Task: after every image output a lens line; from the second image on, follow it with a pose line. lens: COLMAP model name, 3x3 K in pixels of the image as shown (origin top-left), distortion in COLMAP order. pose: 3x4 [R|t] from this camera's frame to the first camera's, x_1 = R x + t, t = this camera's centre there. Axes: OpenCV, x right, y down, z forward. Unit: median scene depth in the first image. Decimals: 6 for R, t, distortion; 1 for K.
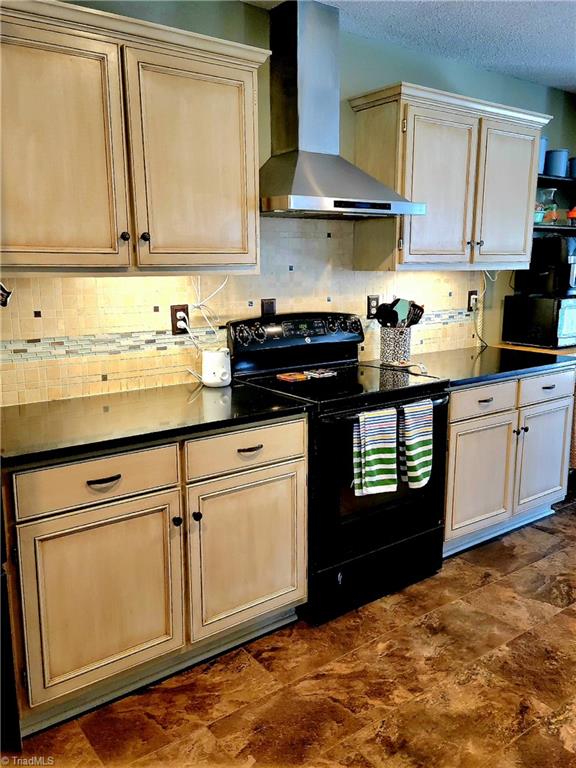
lens RADIAL K [[636.2, 0, 290.8], [0, 636.2, 384.6], [0, 0, 1]] dist [0.049594, -0.001486]
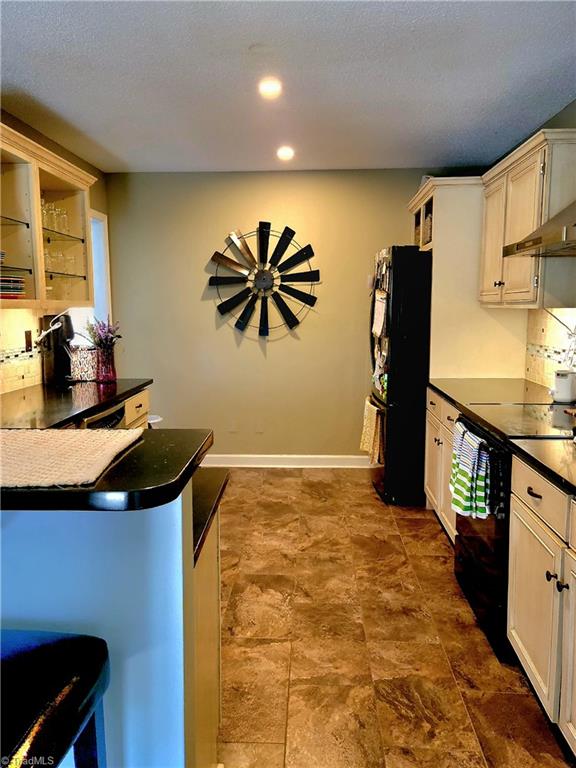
lens RADIAL K [[636.2, 0, 288.9], [0, 636.2, 383.7], [0, 0, 1]] dist [0.049594, -0.001486]
pose [[-0.633079, 0.098825, -0.767753, 1.336705], [-0.152845, 0.956332, 0.249133, -0.297344], [0.758847, 0.275068, -0.590329, 1.548175]]
